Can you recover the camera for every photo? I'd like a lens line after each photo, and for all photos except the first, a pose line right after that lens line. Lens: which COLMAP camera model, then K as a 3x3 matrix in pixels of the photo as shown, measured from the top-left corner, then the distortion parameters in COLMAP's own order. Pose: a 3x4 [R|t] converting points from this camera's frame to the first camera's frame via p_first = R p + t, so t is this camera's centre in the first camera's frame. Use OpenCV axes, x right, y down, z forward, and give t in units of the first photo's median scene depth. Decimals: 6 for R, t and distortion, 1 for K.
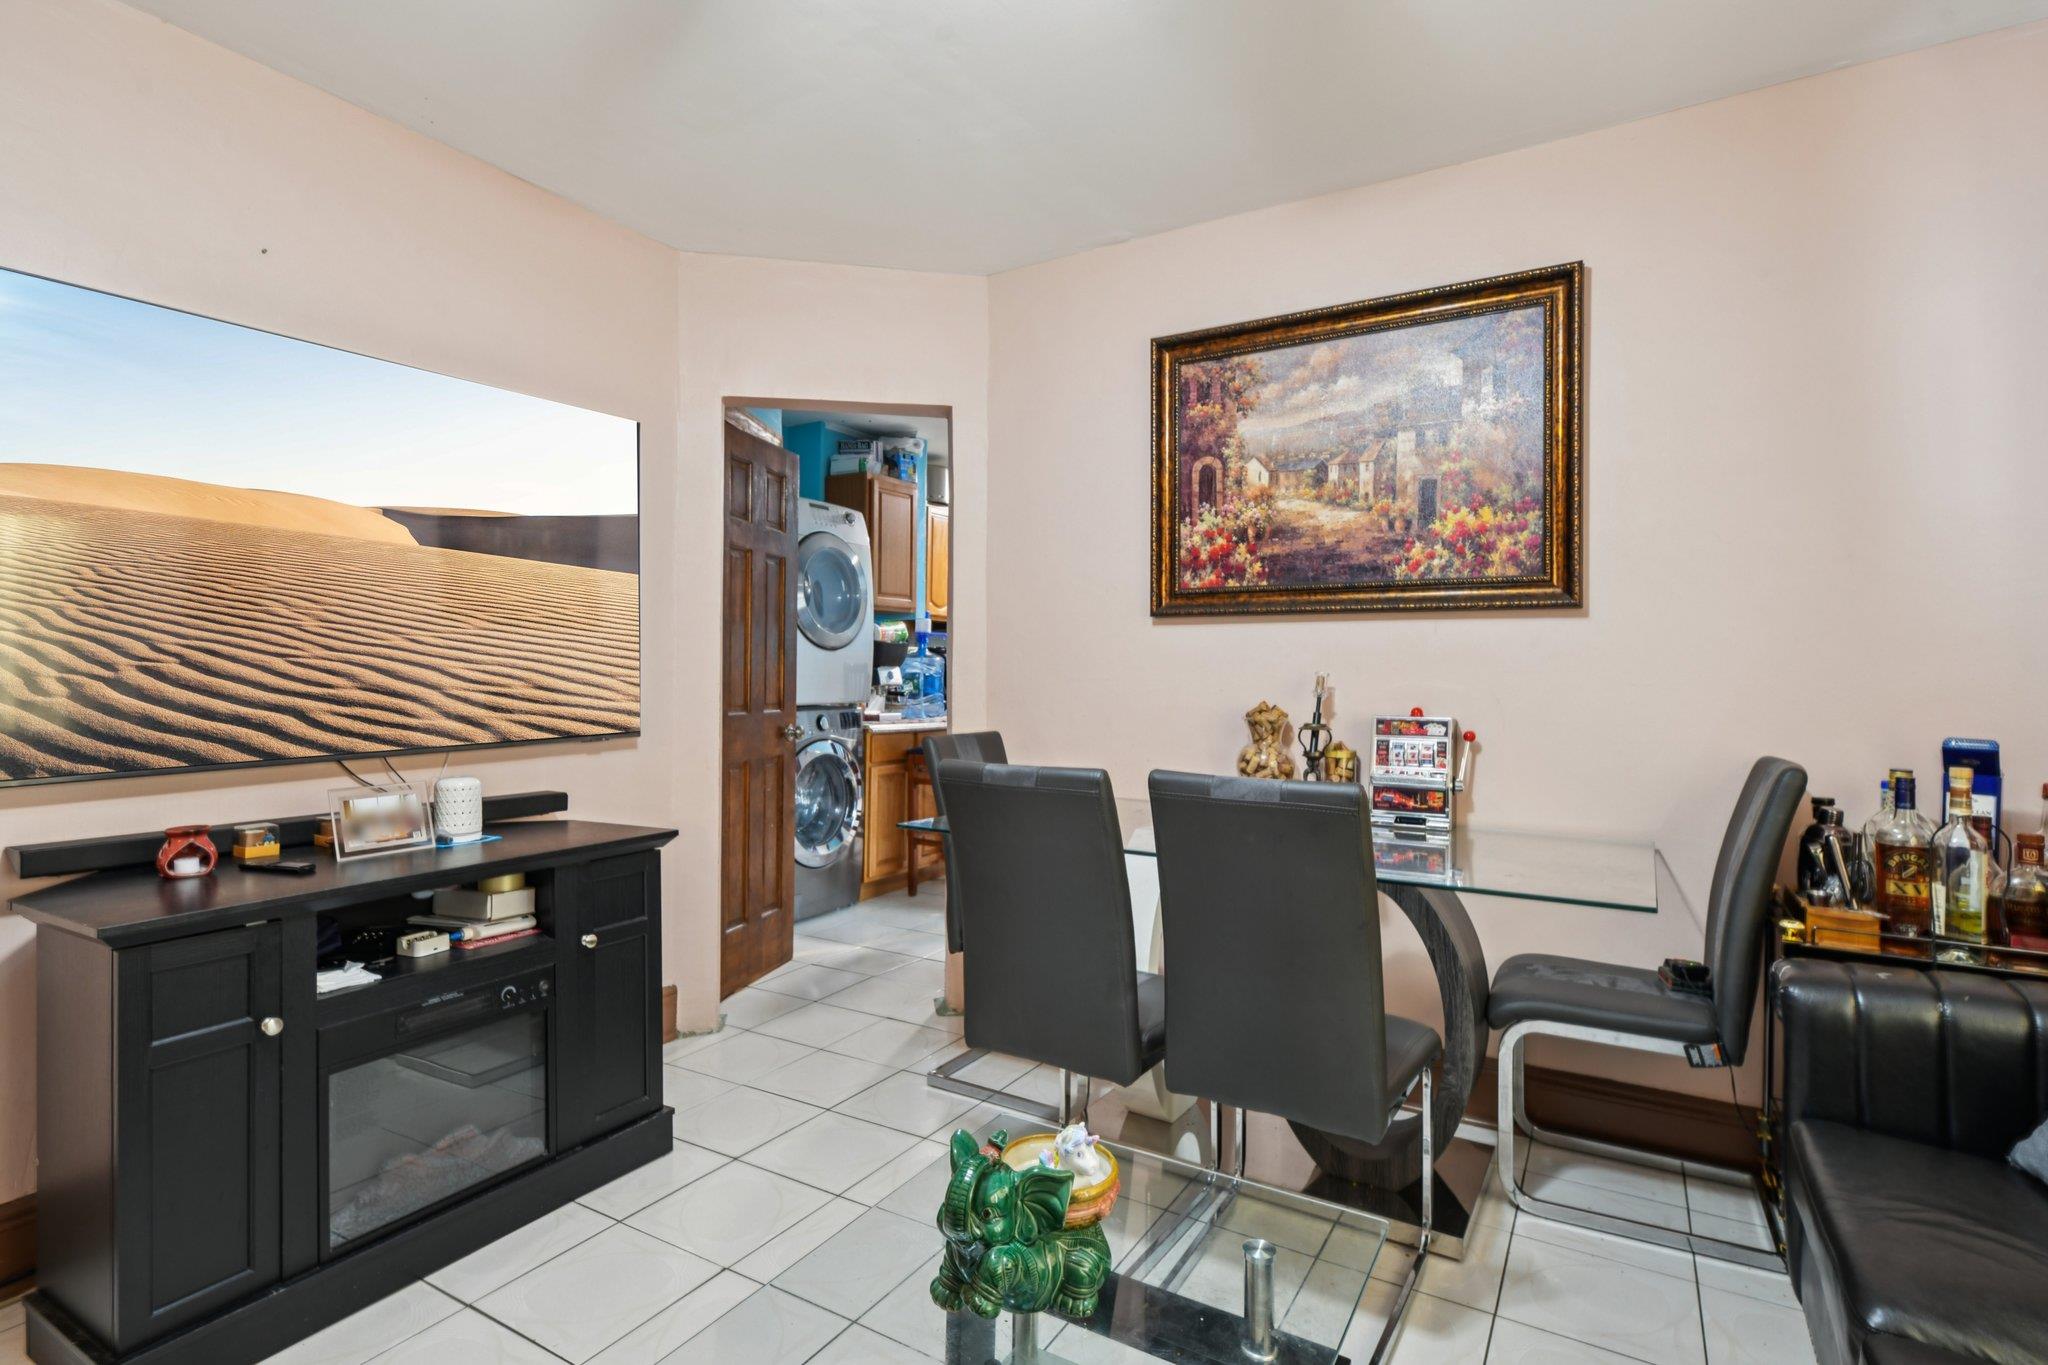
lens RADIAL K [[979.3, 0, 1029.1], [0, 979.3, 672.4], [0, 0, 1]] dist [0.003789, 0.000431]
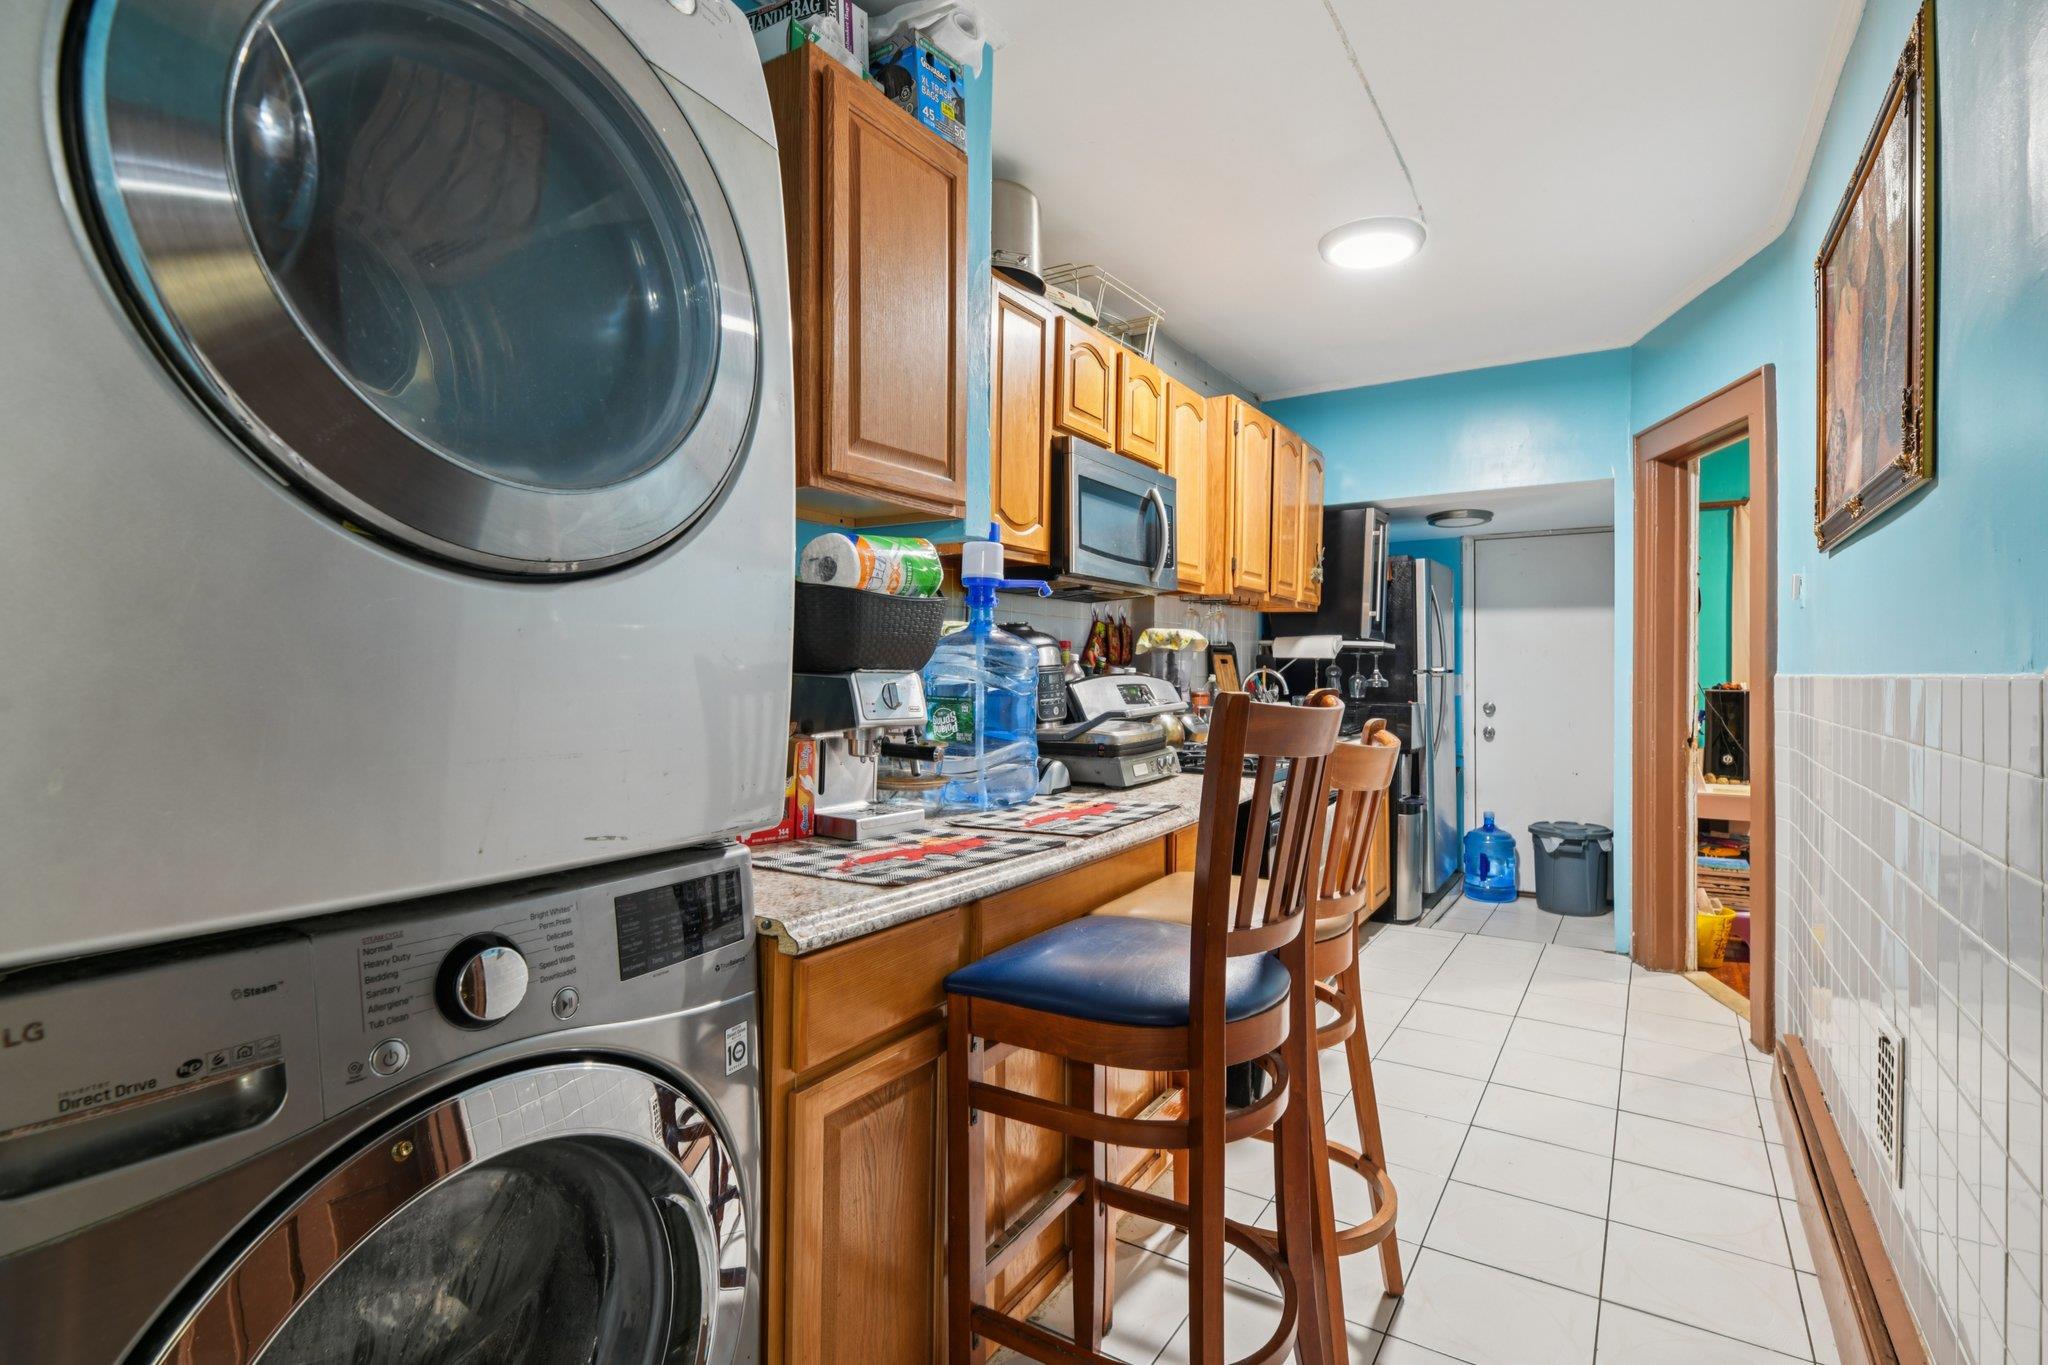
lens RADIAL K [[979.3, 0, 1024.6], [0, 979.3, 675.9], [0, 0, 1]] dist [0.003789, 0.000431]
pose [[0.999208, -0.007416, -0.039096, -0.081956], [0.007572, 0.999964, 0.003841, -0.004865], [0.039066, -0.004134, 0.999228, 0.659093]]
